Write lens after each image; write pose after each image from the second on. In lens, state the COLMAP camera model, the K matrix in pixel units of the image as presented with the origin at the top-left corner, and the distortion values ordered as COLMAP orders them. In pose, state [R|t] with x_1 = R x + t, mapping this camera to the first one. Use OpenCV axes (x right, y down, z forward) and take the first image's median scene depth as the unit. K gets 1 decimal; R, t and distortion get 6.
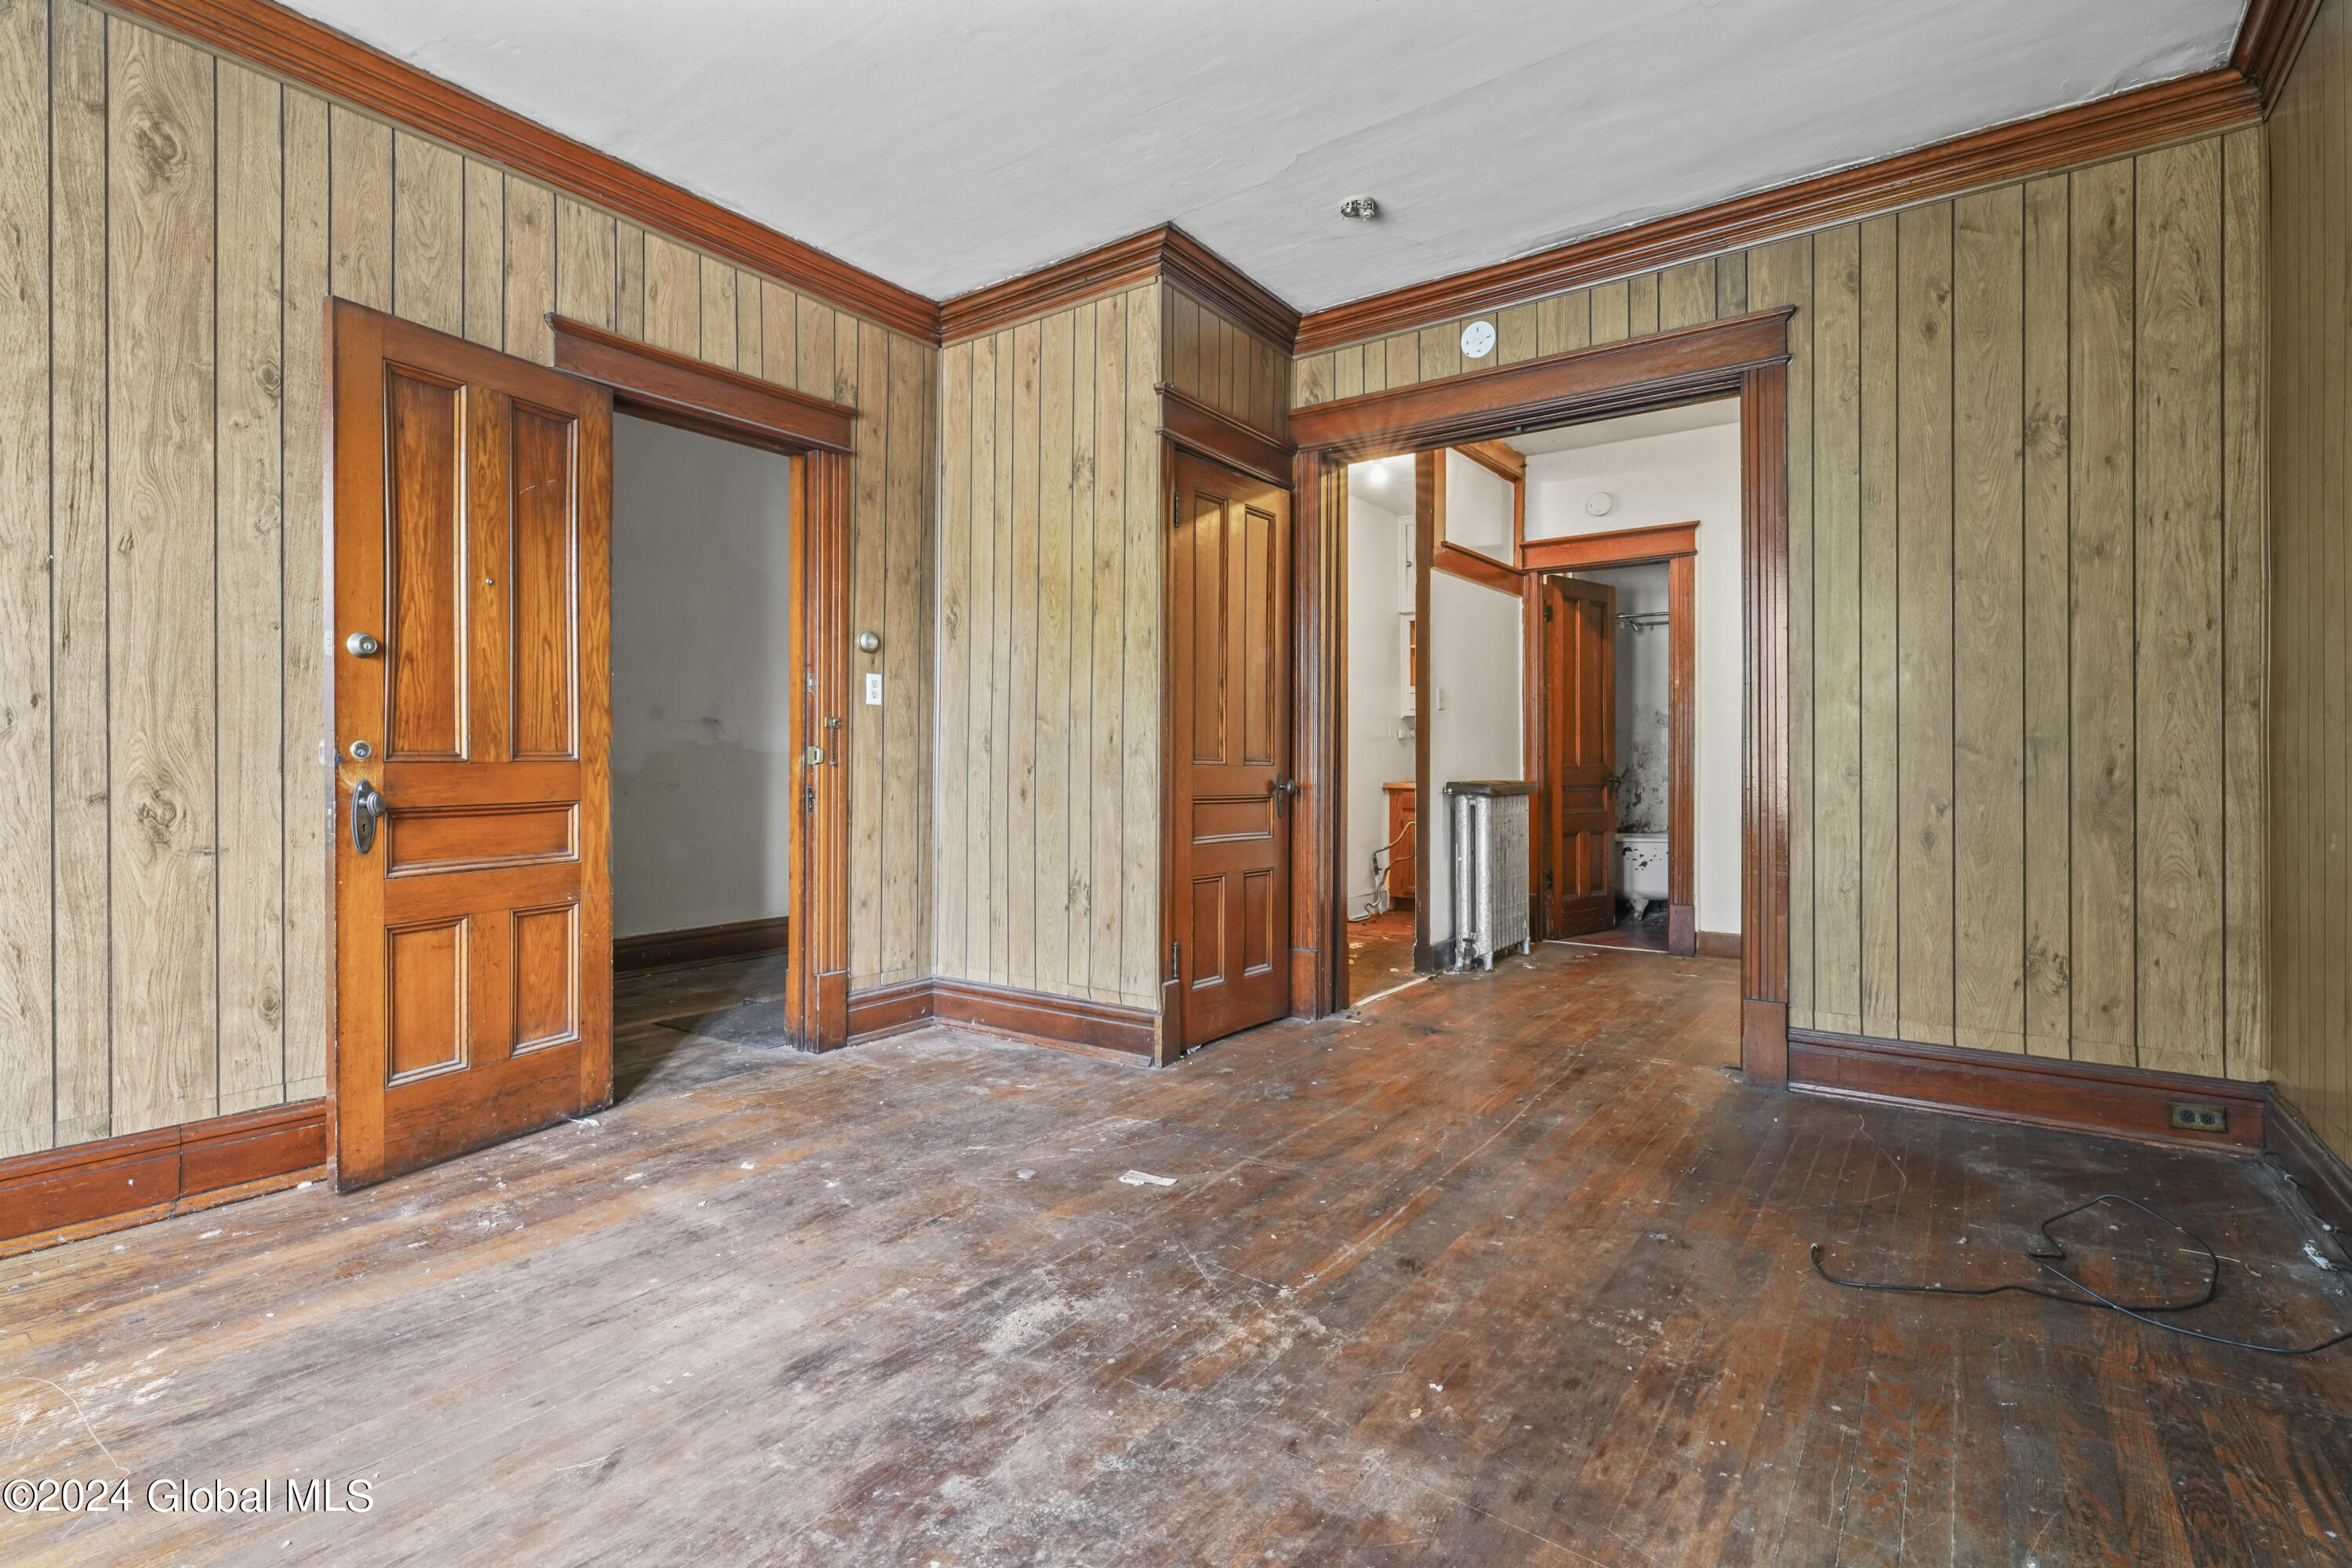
lens RADIAL K [[1121.0, 0, 1164.7], [0, 1121.0, 769.8], [0, 0, 1]] dist [0.000143, -0.000176]
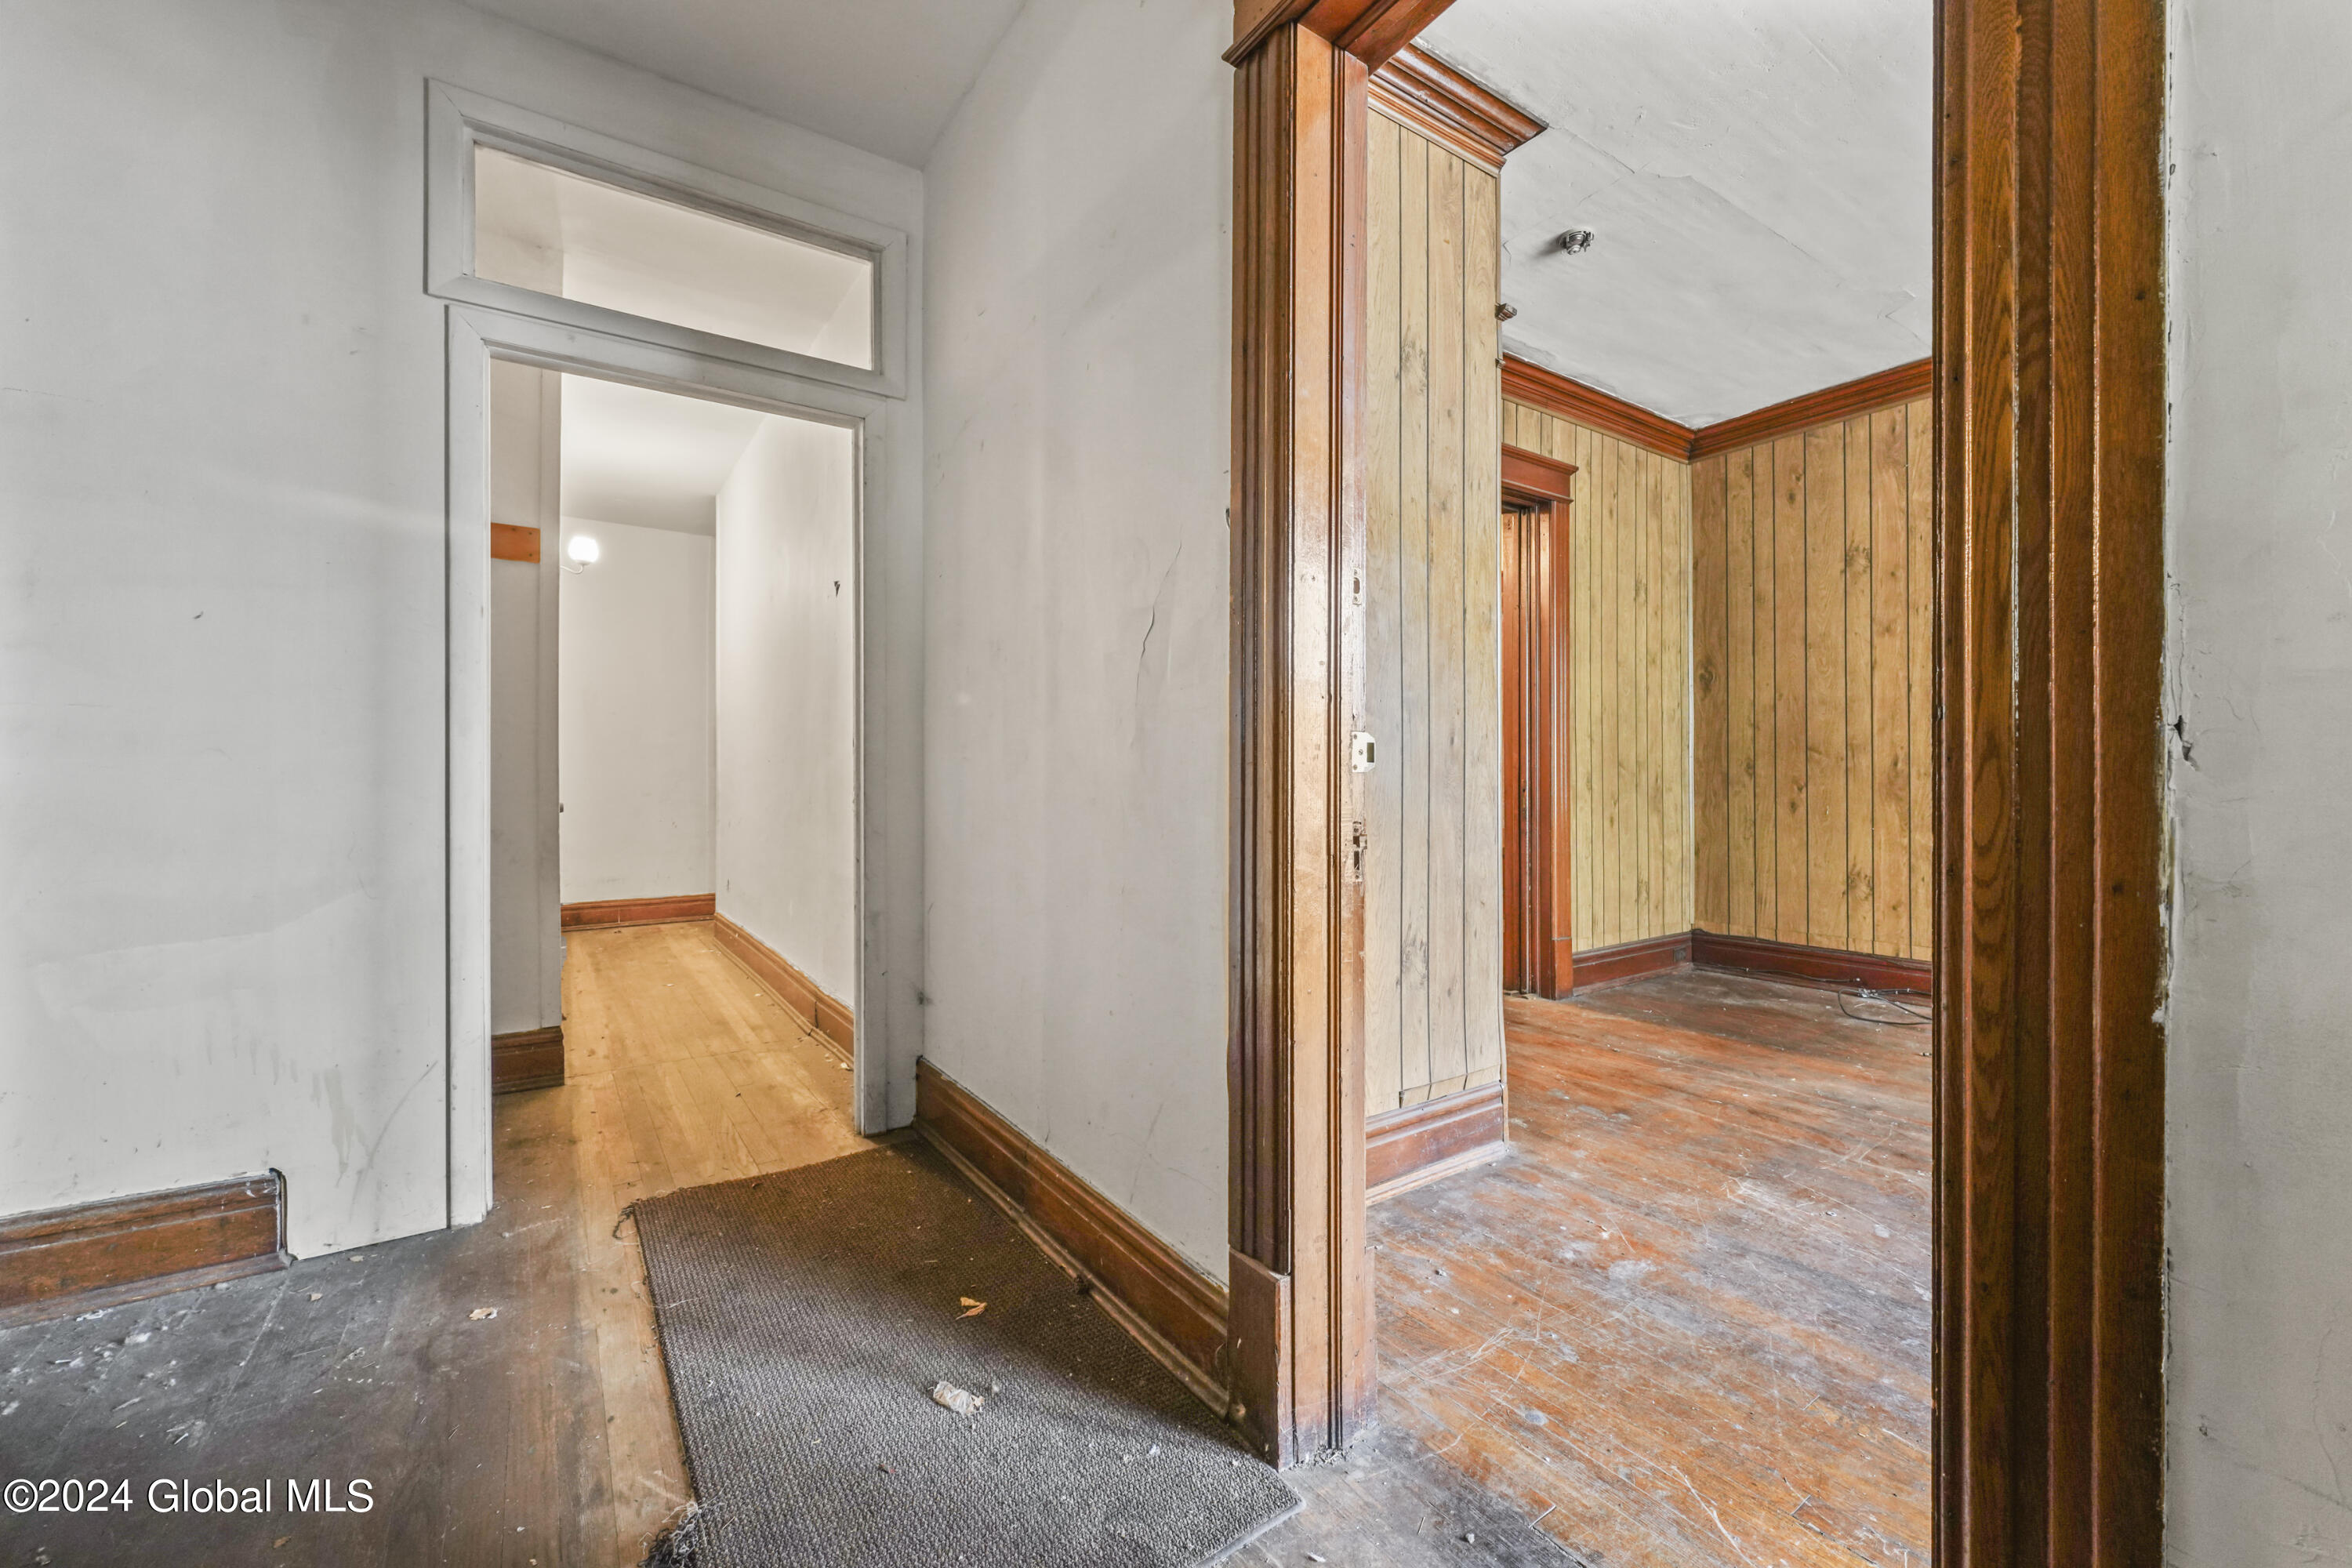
lens RADIAL K [[931.4, 0, 1174.7], [0, 931.4, 783.1], [0, 0, 1]] dist [0.000490, 0.000236]
pose [[0.335579, -0.002506, 0.942009, -0.772948], [0.007709, 0.999970, -0.000087, -0.000653], [-0.941981, 0.007291, 0.335588, 1.071848]]
